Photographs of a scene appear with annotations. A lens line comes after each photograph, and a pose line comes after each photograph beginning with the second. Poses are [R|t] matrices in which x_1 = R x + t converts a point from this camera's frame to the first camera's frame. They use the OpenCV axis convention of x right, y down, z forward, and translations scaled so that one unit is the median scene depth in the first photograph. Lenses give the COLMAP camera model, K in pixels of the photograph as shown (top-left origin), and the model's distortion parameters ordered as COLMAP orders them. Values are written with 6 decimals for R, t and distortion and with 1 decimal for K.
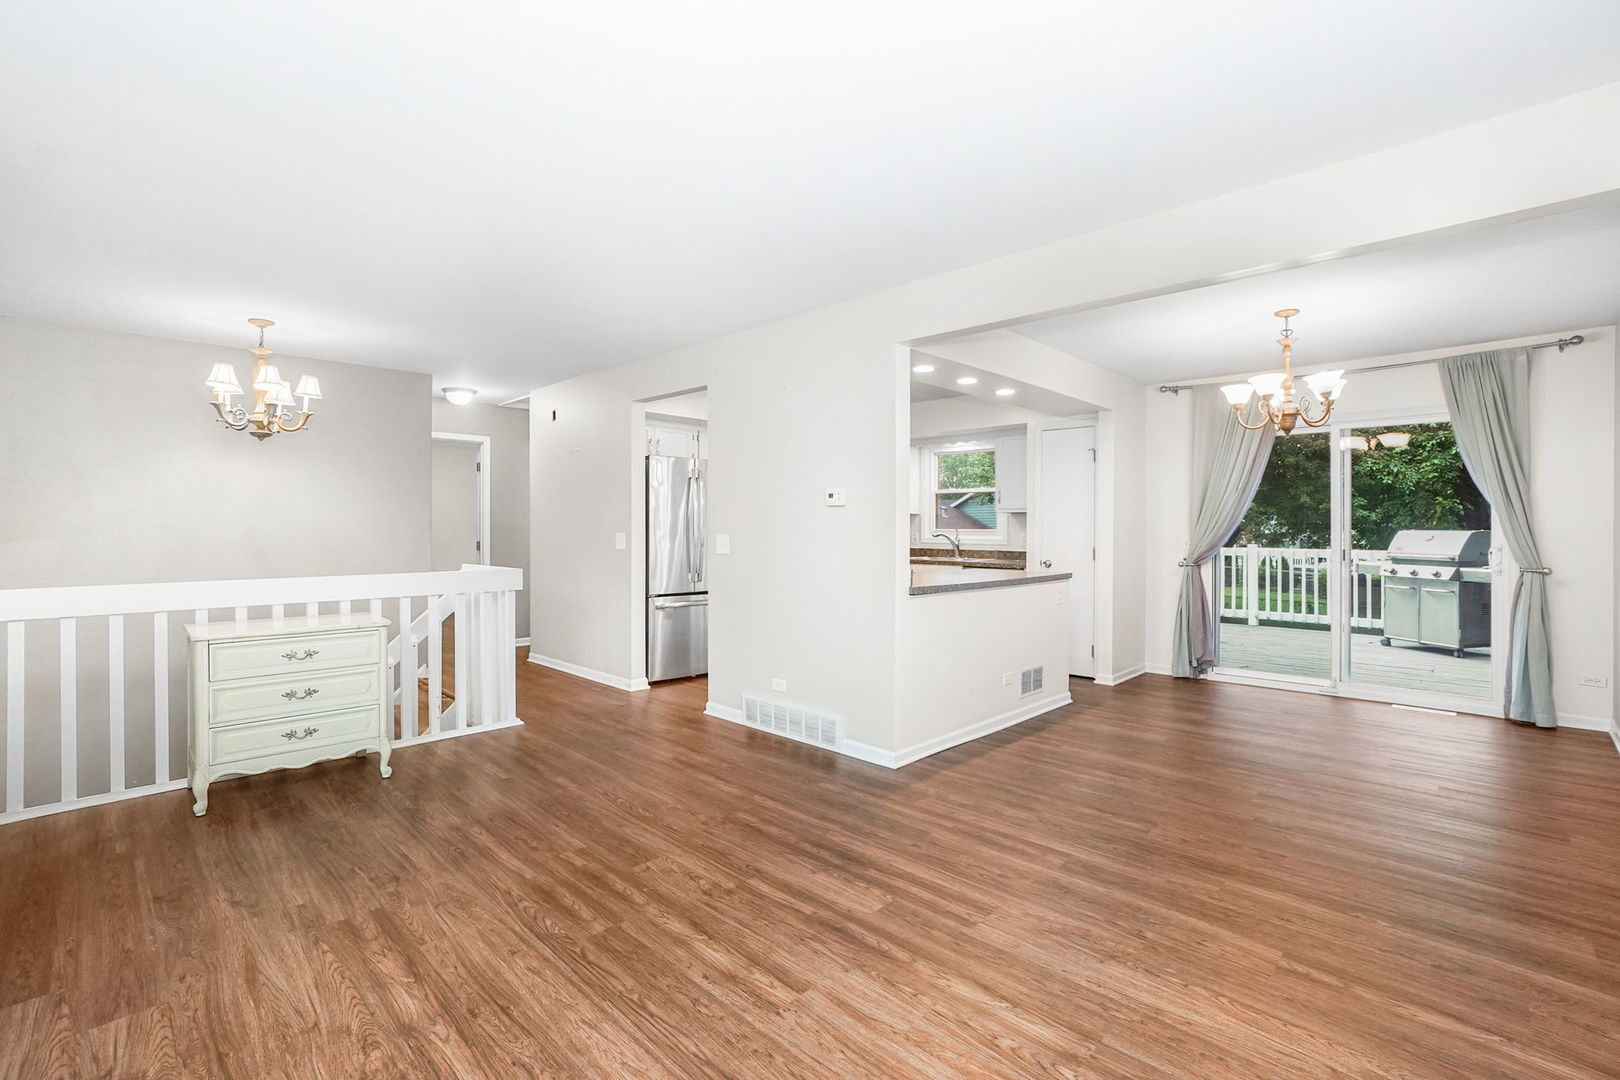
lens RADIAL K [[751.1, 0, 795.5], [0, 751.1, 528.8], [0, 0, 1]] dist [-0.048129, 0.030033]
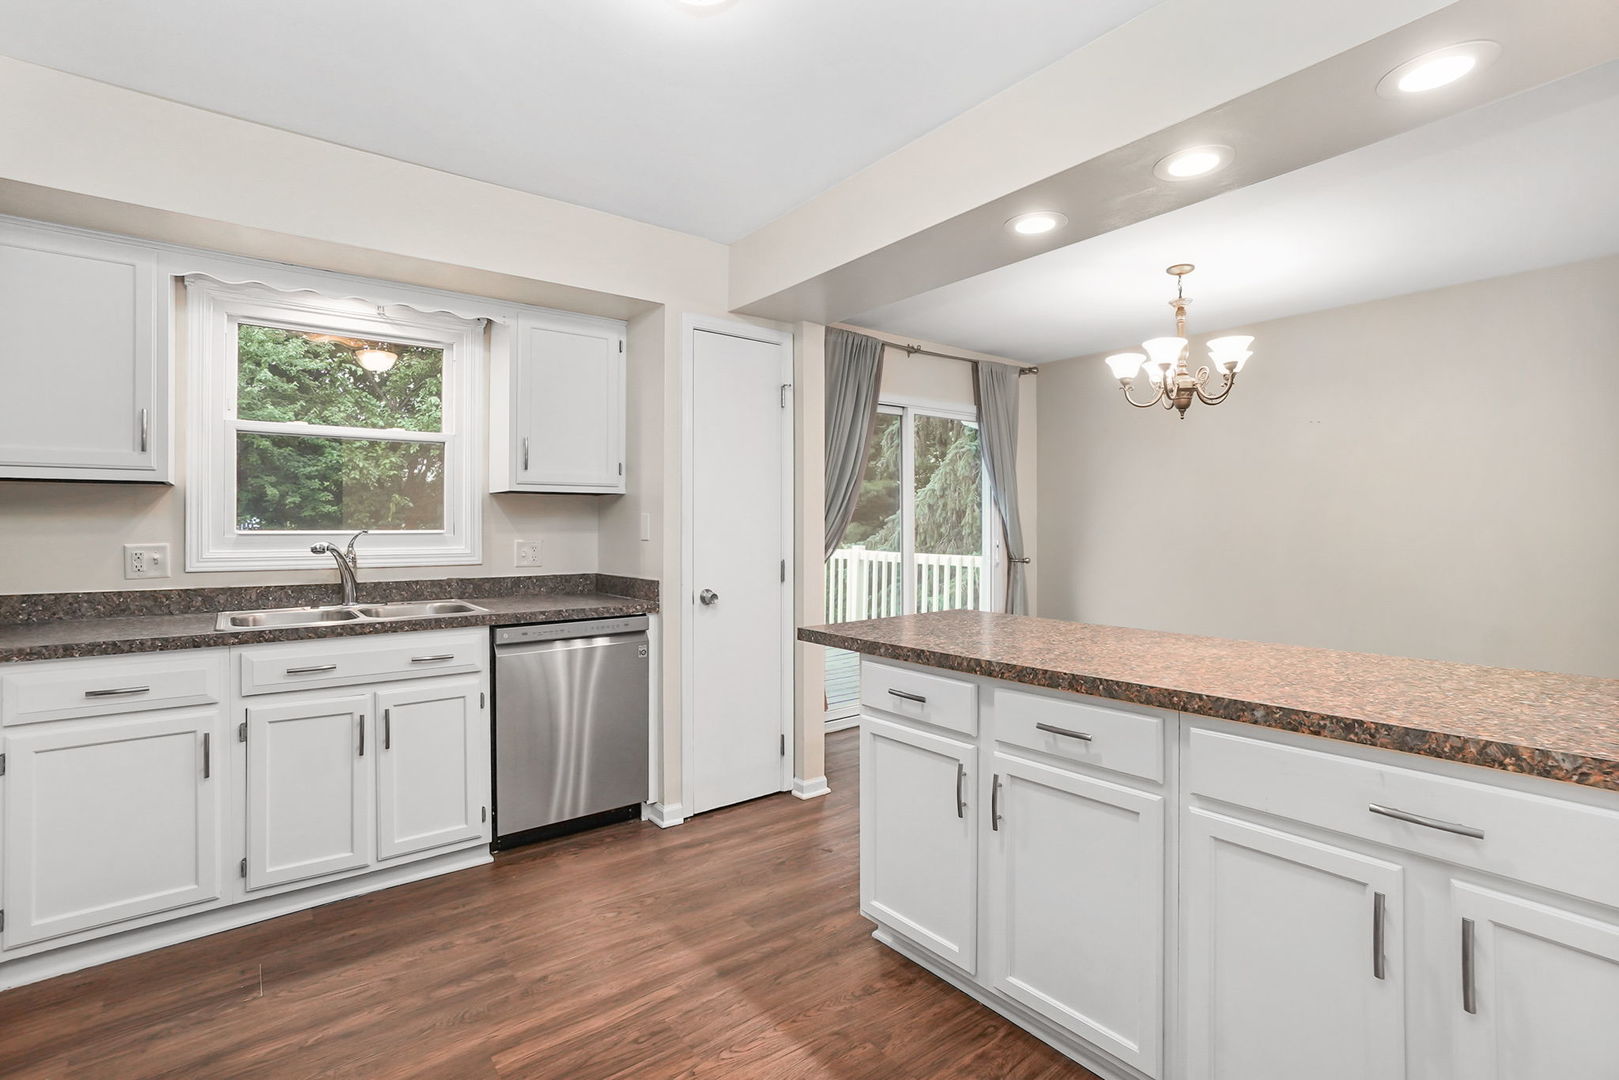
lens RADIAL K [[750.7, 0, 795.0], [0, 750.7, 528.8], [0, 0, 1]] dist [-0.048129, 0.030033]
pose [[0.162876, -0.006327, 0.986626, -0.321534], [0.002139, 0.999979, 0.006059, -0.005112], [-0.986644, 0.001123, 0.162886, 1.842453]]
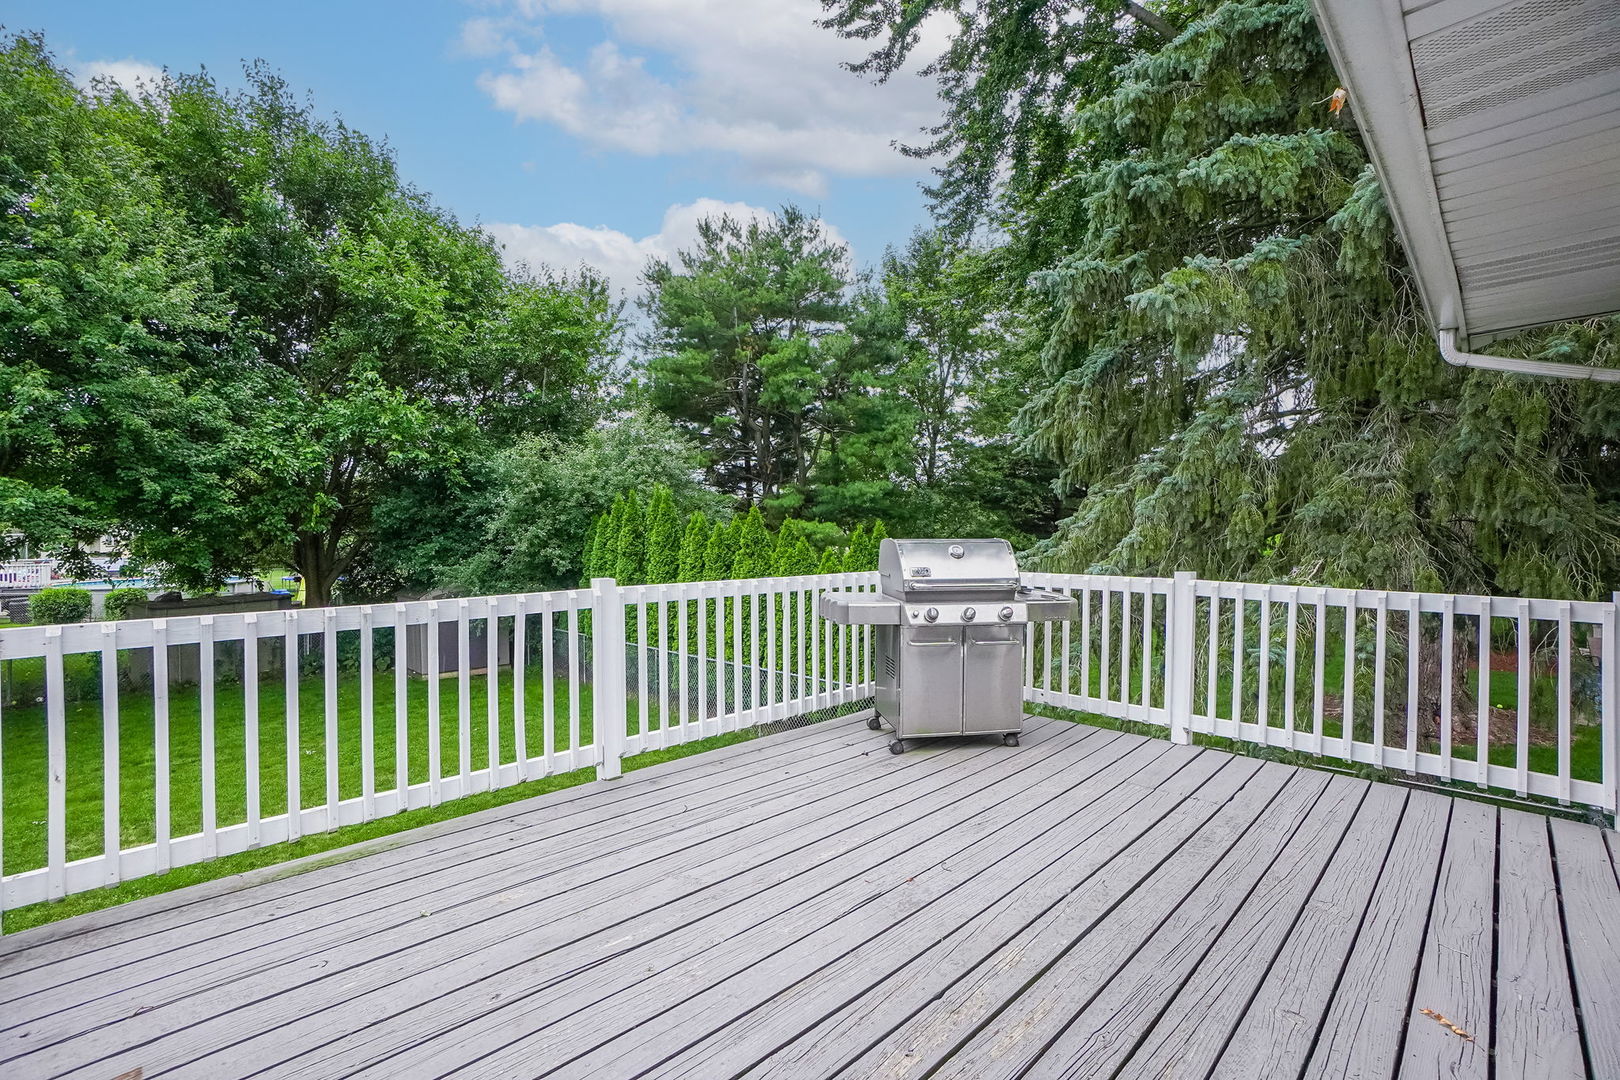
lens RADIAL K [[709.4, 0, 810.0], [0, 709.4, 540.0], [0, 0, 1]] dist [-0.061645, 0.021920]
pose [[0.029269, -0.017781, 0.999413, 0.732519], [0.001882, 0.999841, 0.017733, -0.021447], [-0.999570, 0.001362, 0.029298, 2.748429]]
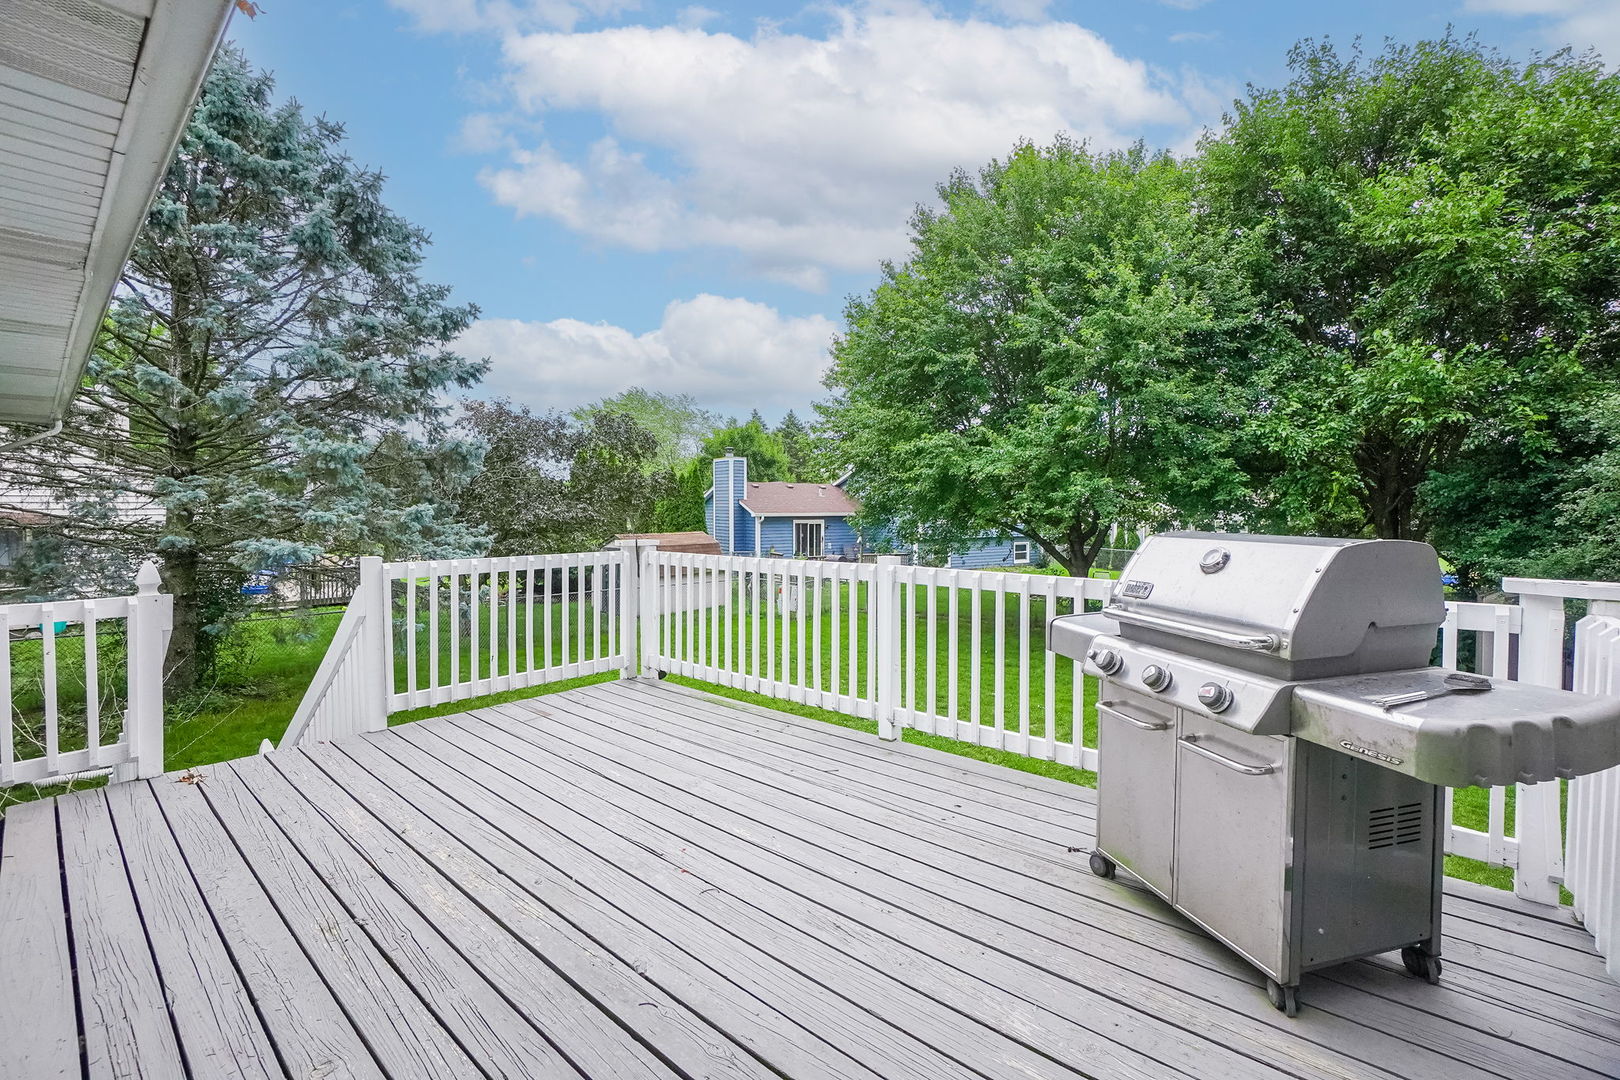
lens RADIAL K [[727.7, 0, 786.8], [0, 727.7, 520.0], [0, 0, 1]] dist [-0.055053, 0.026632]
pose [[0.998930, 0.002701, 0.046178, 1.674884], [-0.003592, 0.999809, 0.019233, -0.025997], [-0.046117, -0.019378, 0.998748, 1.785986]]
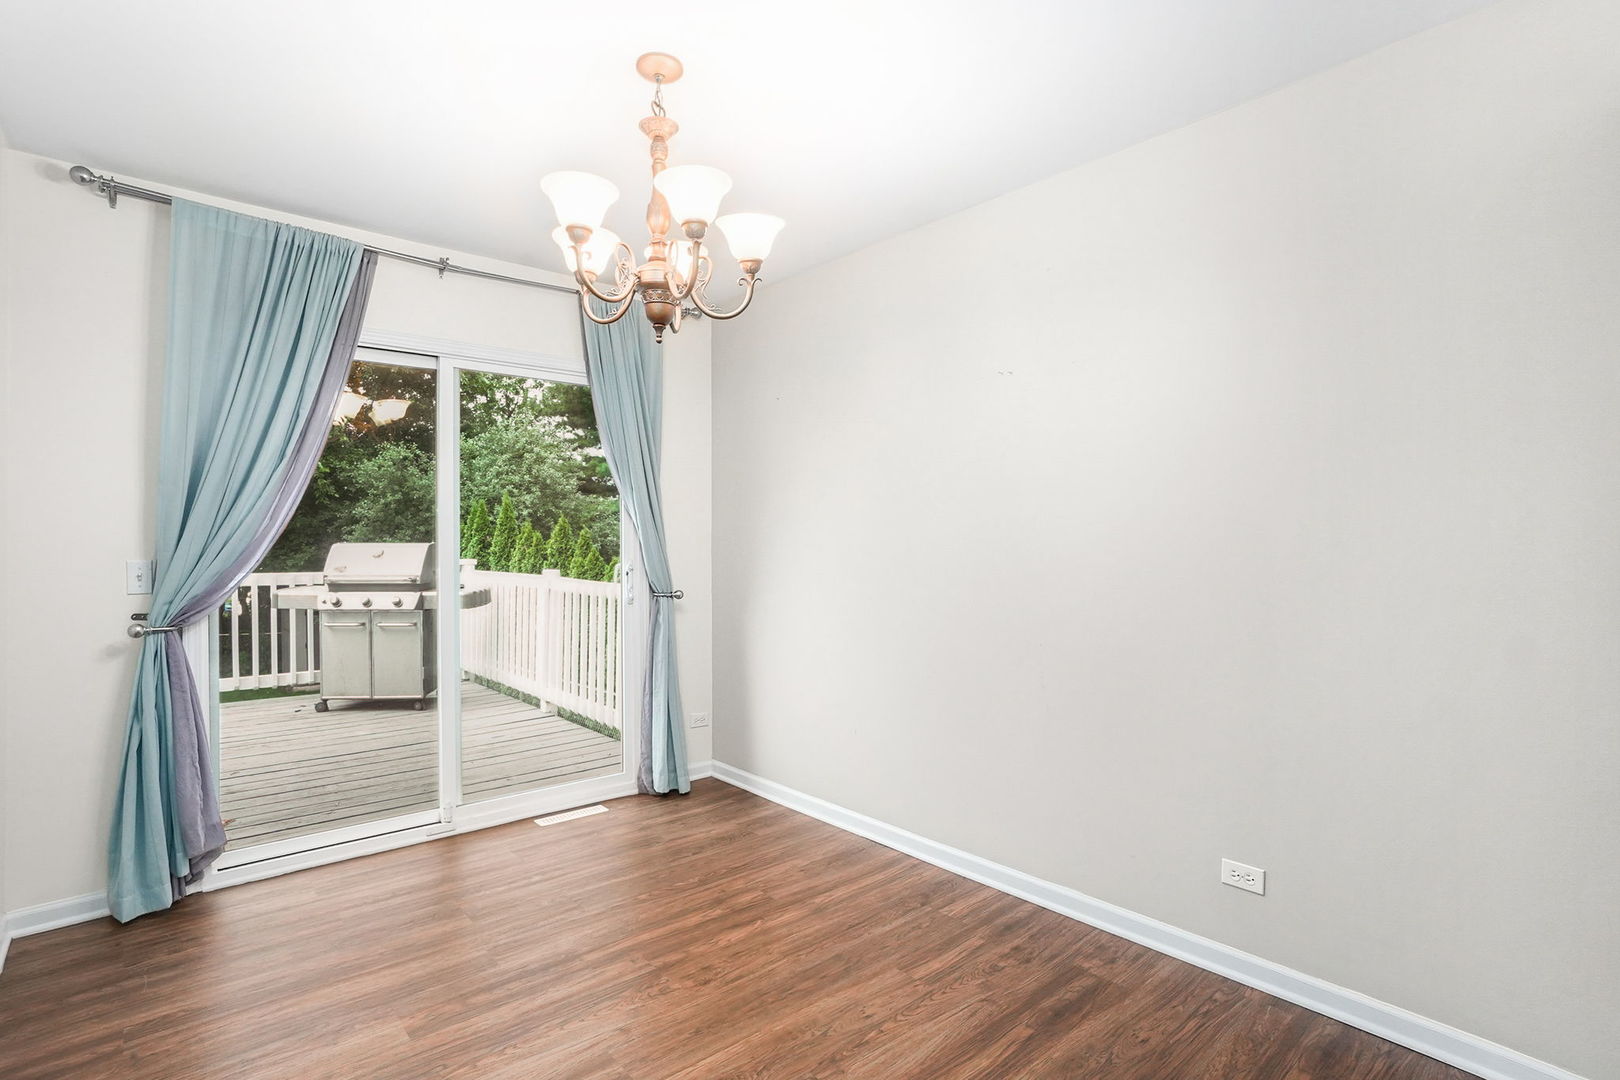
lens RADIAL K [[806.6, 0, 810.0], [0, 806.6, 540.0], [0, 0, 1]] dist [-0.021318, 0.000335]
pose [[0.100112, 0.002539, 0.994973, 0.272396], [-0.002566, 0.999994, -0.002294, -0.000829], [-0.994973, -0.002323, 0.100118, 1.230716]]
